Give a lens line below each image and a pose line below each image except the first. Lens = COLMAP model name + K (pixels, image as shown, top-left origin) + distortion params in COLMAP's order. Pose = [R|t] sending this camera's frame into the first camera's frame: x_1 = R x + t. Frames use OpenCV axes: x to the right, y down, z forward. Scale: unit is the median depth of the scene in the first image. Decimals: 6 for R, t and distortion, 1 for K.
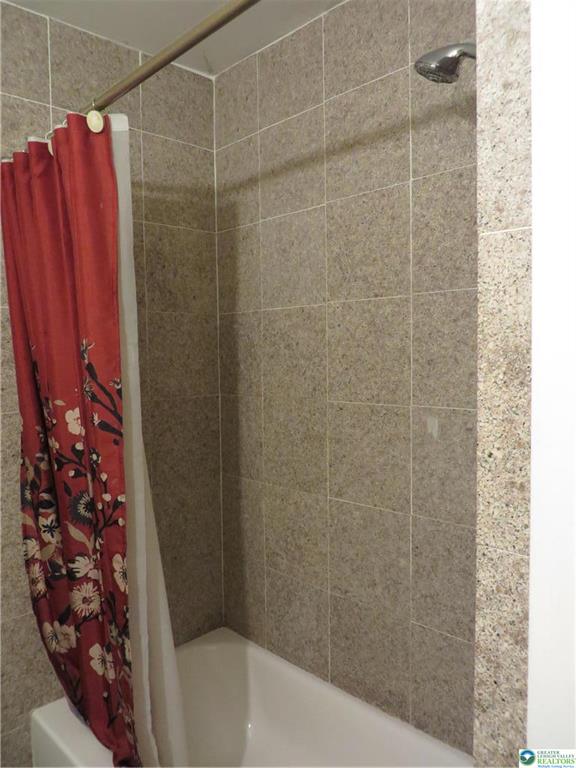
lens RADIAL K [[577.9, 0, 288.0], [0, 577.9, 384.0], [0, 0, 1]] dist [-0.012937, -0.000398]
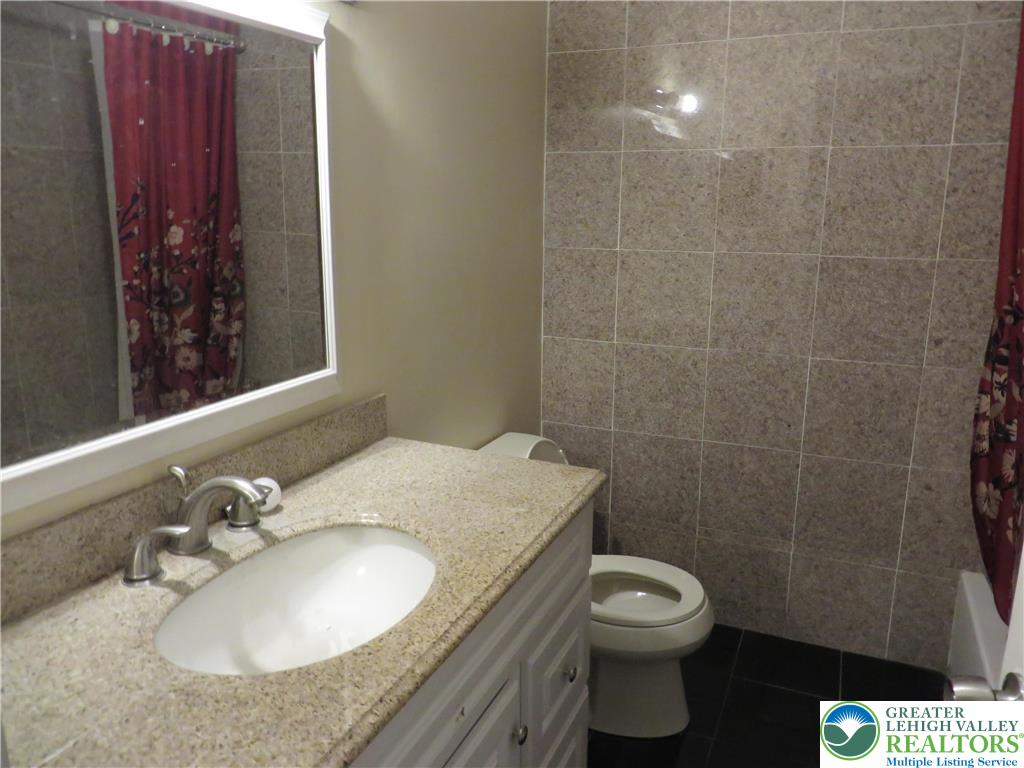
lens RADIAL K [[770.6, 0, 512.0], [0, 770.6, 384.0], [0, 0, 1]] dist [-0.012937, -0.000398]
pose [[0.373278, 0.228729, -0.899081, 0.406662], [-0.052360, 0.972780, 0.225739, 0.006259], [0.926241, -0.037188, 0.375094, -0.207141]]
